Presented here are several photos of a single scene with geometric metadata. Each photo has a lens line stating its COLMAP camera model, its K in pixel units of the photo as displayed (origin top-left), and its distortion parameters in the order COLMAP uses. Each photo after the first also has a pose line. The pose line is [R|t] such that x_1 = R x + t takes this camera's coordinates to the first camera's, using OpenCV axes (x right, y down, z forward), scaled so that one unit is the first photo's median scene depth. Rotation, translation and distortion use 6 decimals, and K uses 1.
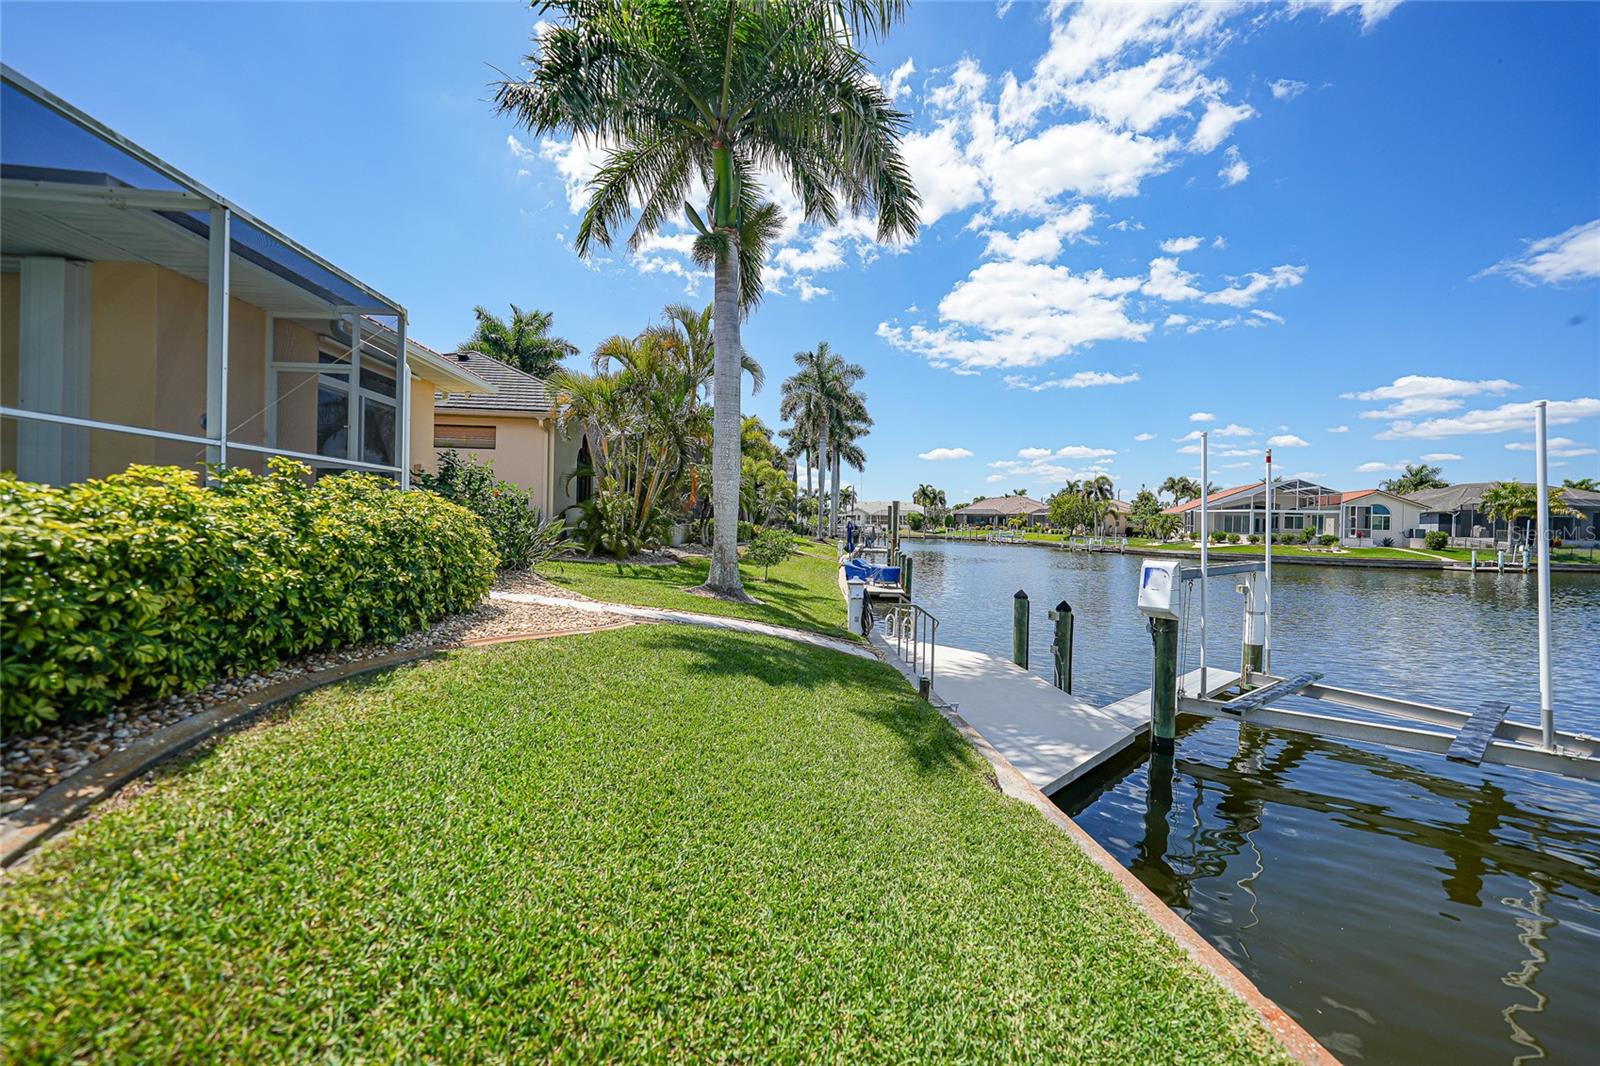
lens RADIAL K [[557.1, 0, 783.6], [0, 557.1, 520.8], [0, 0, 1]] dist [-0.020901, 0.004626]
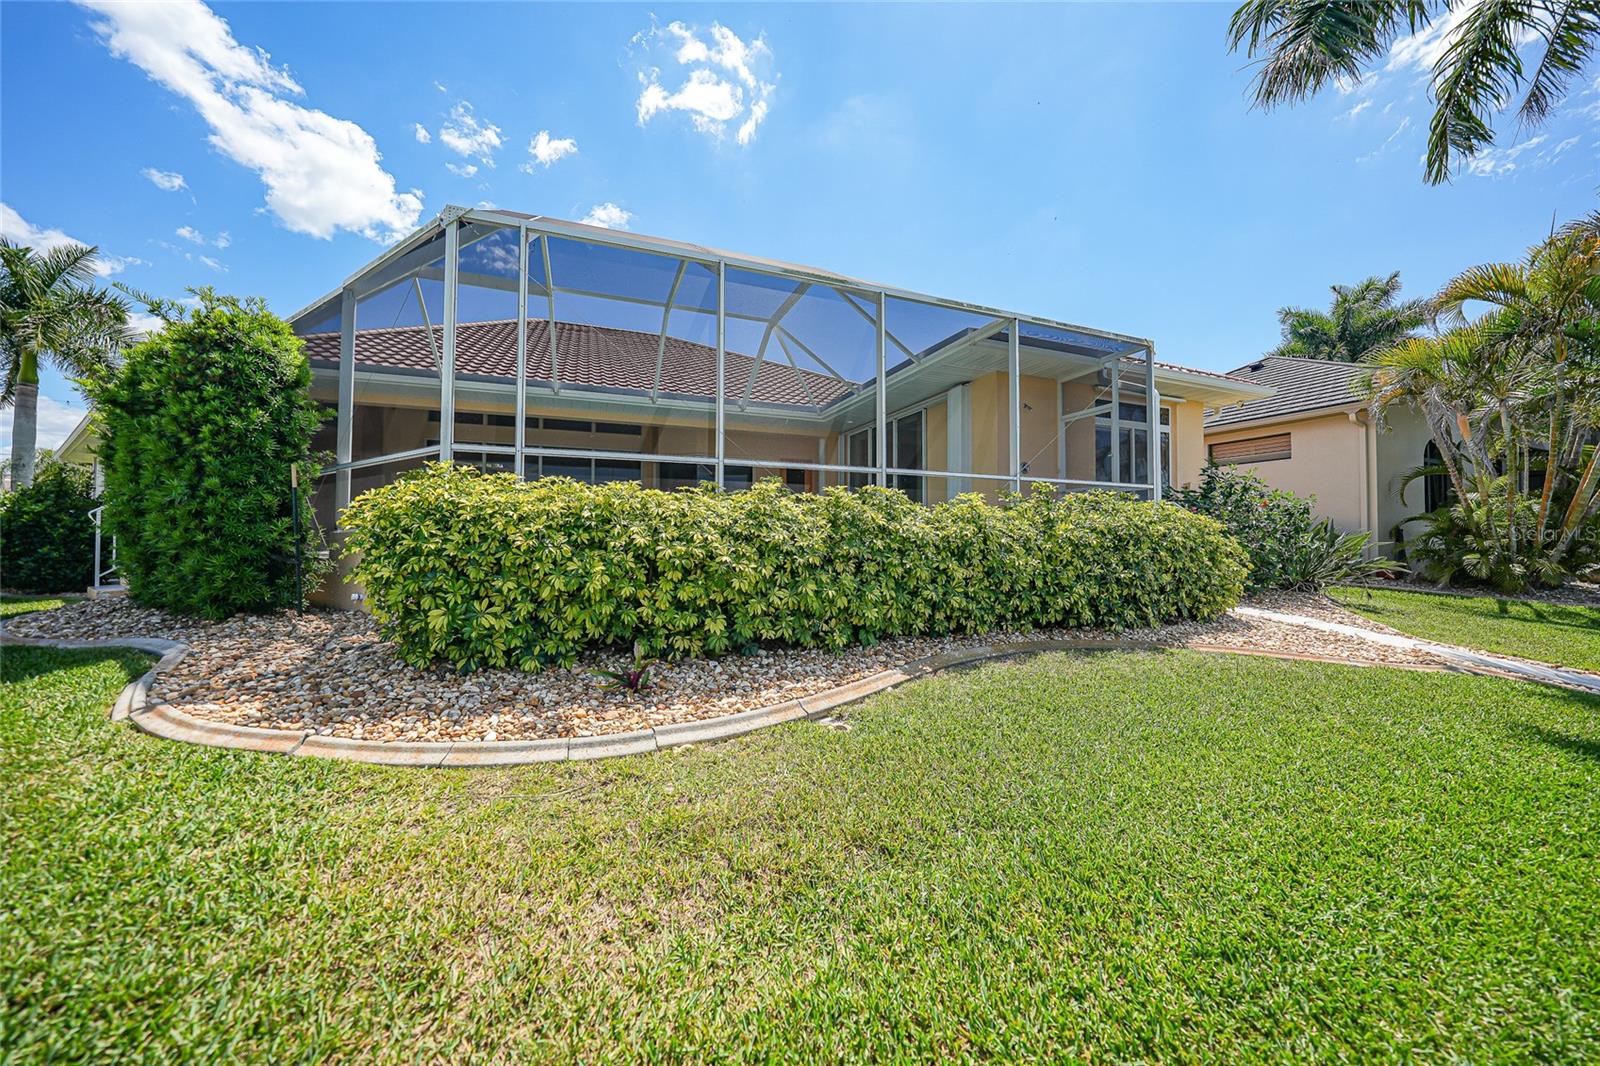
lens RADIAL K [[557.1, 0, 802.8], [0, 557.1, 528.3], [0, 0, 1]] dist [-0.020901, 0.004626]
pose [[0.287366, -0.044291, -0.956796, 0.230686], [-0.002953, 0.998885, -0.047126, 0.067133], [0.957816, 0.016368, 0.286915, 0.036114]]
